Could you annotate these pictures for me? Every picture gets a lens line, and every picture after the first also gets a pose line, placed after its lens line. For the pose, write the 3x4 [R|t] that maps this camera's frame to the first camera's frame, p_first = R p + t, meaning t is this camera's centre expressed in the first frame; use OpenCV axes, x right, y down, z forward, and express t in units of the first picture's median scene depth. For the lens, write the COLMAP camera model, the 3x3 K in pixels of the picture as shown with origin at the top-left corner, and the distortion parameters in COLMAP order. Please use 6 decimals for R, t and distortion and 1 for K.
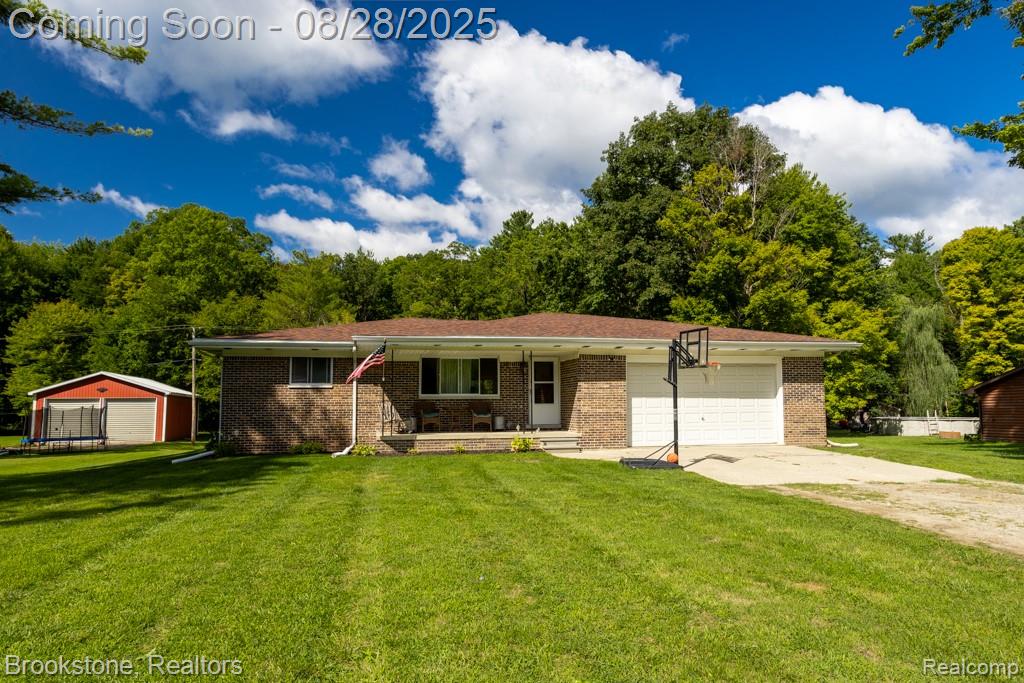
lens RADIAL K [[714.7, 0, 505.2], [0, 714.7, 347.9], [0, 0, 1]] dist [-0.010165, 0.013601]
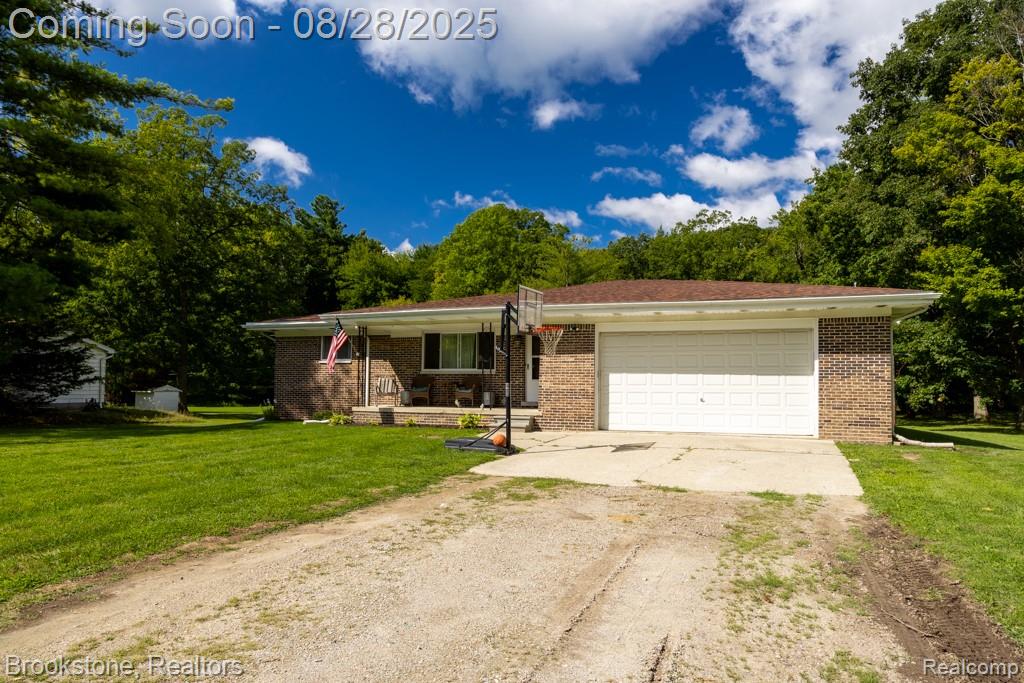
lens RADIAL K [[714.7, 0, 502.6], [0, 714.7, 347.0], [0, 0, 1]] dist [-0.010165, 0.013601]
pose [[0.826325, -0.018235, -0.562898, 0.296638], [0.029053, 0.999525, 0.010269, 0.013975], [0.562443, -0.024839, 0.826463, 0.118673]]
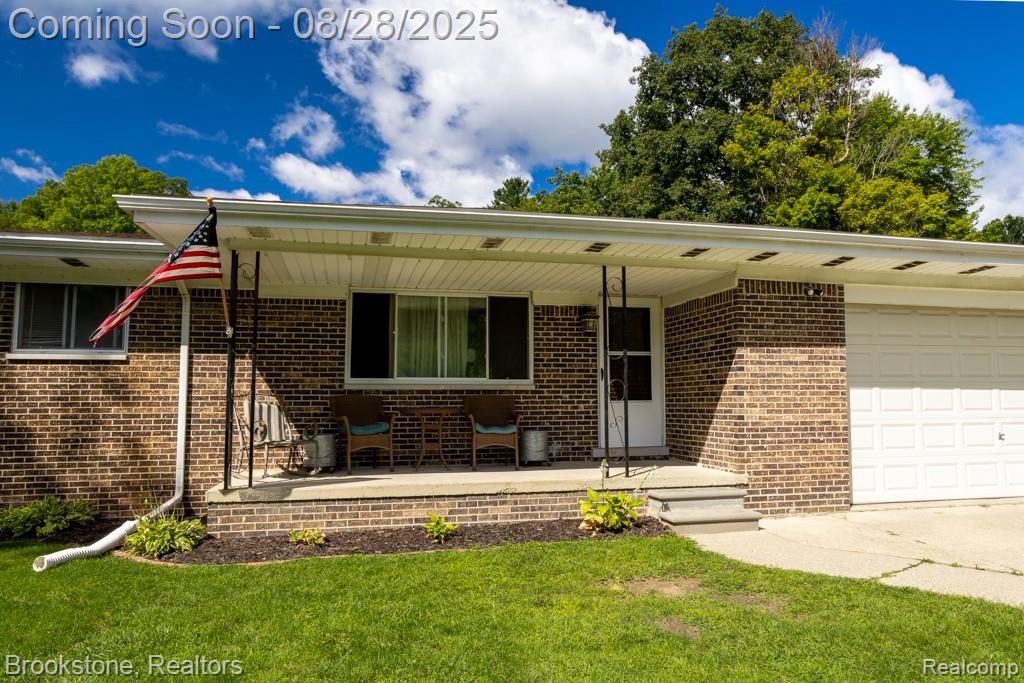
lens RADIAL K [[714.7, 0, 503.4], [0, 714.7, 355.5], [0, 0, 1]] dist [-0.010165, 0.013601]
pose [[0.999801, 0.003291, 0.019659, -0.019315], [-0.003565, 0.999897, 0.013928, 0.024427], [-0.019612, -0.013995, 0.999710, 0.311235]]
